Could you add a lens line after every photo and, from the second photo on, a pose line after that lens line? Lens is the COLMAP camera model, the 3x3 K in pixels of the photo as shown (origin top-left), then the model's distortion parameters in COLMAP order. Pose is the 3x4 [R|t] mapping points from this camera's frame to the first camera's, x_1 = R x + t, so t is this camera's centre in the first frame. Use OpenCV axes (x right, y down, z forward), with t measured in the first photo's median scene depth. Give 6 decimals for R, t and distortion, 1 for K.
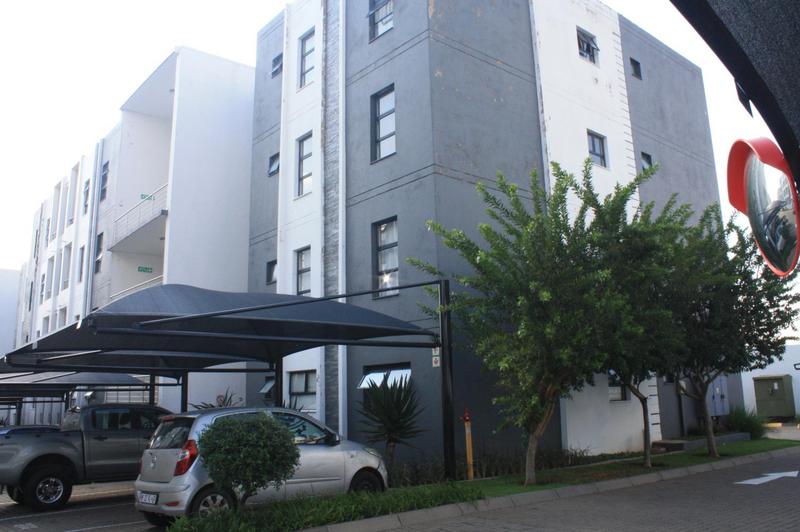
lens RADIAL K [[665.9, 0, 400.0], [0, 665.9, 266.0], [0, 0, 1]] dist [-0.161039, 0.137018]
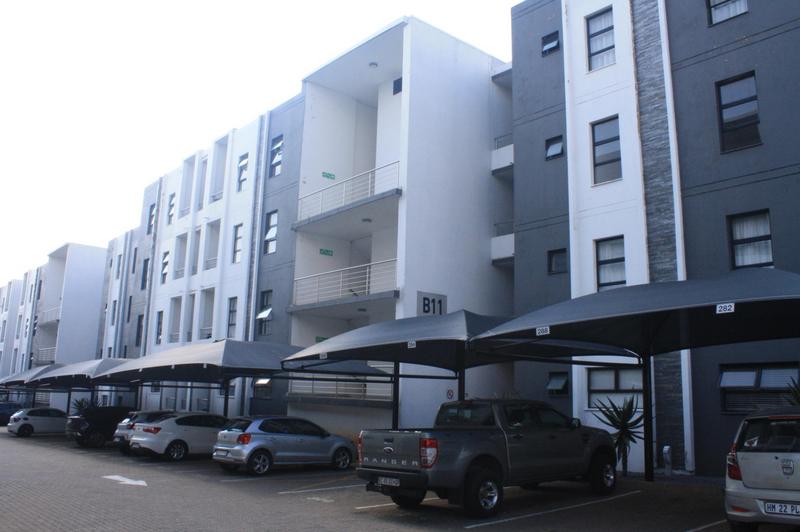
lens RADIAL K [[665.9, 0, 400.0], [0, 665.9, 266.0], [0, 0, 1]] dist [-0.161039, 0.137018]
pose [[0.998619, 0.052178, 0.006165, -0.412263], [-0.052202, 0.998630, 0.003728, 0.023431], [-0.005962, -0.004045, 0.999974, 0.060924]]
